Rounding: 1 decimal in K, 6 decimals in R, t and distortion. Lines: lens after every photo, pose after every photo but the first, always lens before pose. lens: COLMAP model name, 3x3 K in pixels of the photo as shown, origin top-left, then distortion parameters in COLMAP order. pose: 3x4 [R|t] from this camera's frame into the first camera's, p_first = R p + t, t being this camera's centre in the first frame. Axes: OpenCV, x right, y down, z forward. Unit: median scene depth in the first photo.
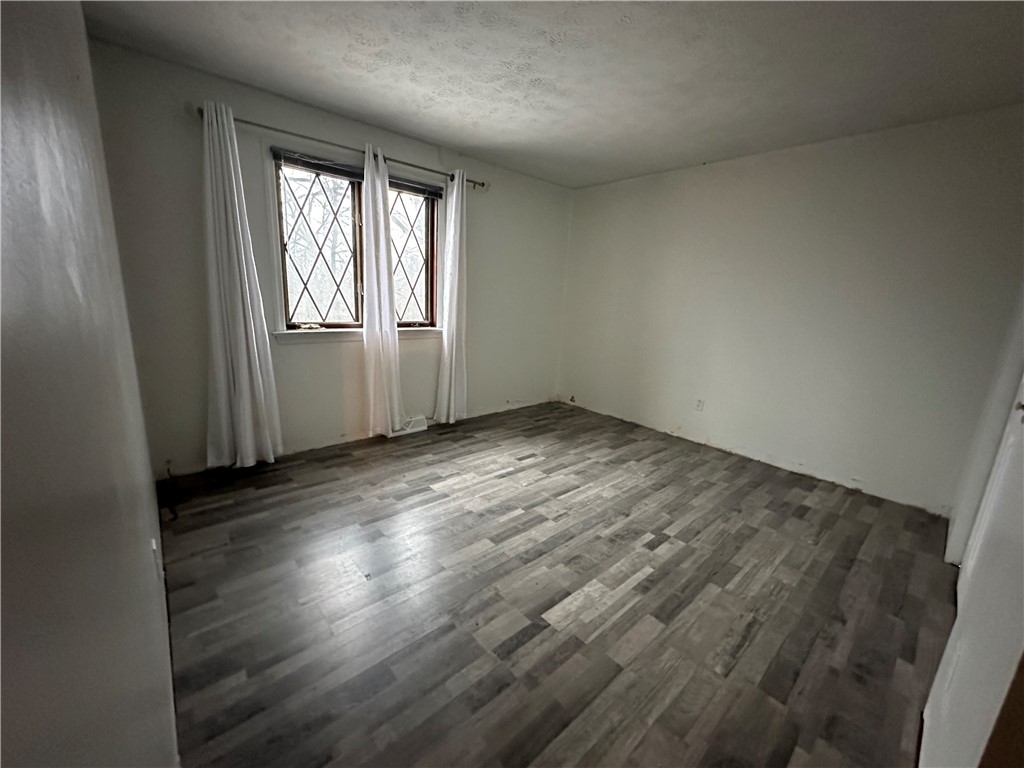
lens RADIAL K [[407.2, 0, 512.0], [0, 407.2, 384.0], [0, 0, 1]] dist [-0.002210, 0.000132]
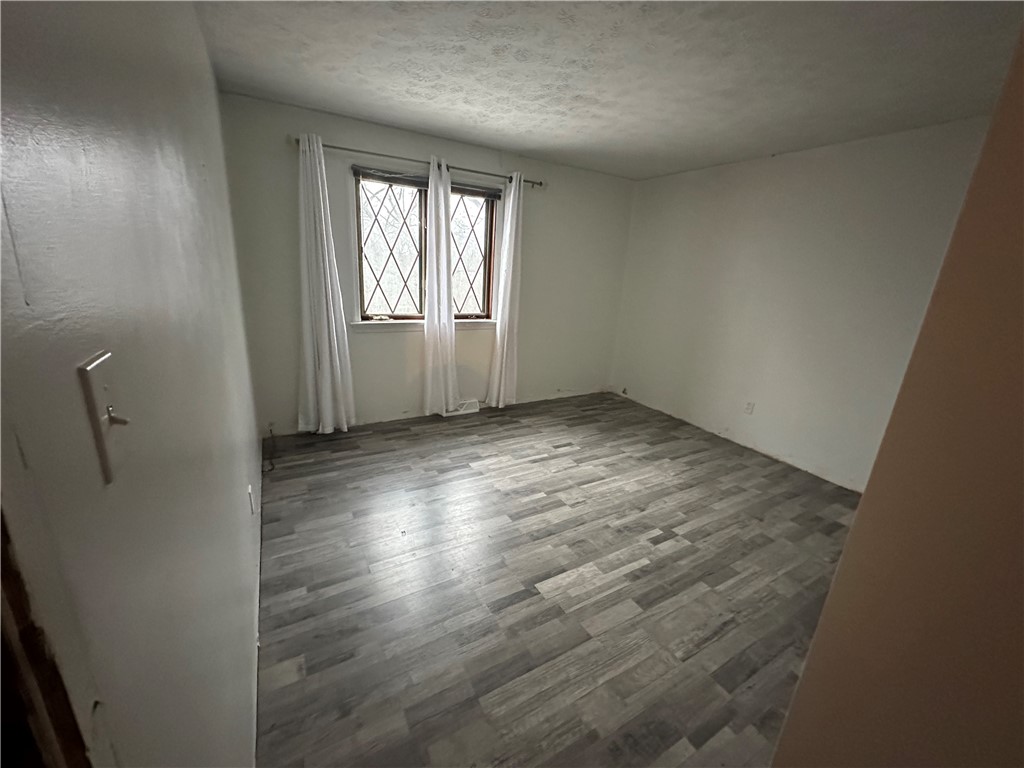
lens RADIAL K [[407.2, 0, 512.0], [0, 407.2, 384.0], [0, 0, 1]] dist [-0.002210, 0.000132]
pose [[0.979307, 0.064077, -0.191967, 0.131193], [-0.053594, 0.996799, 0.059318, -0.051048], [0.195153, -0.047802, 0.979607, -0.093914]]
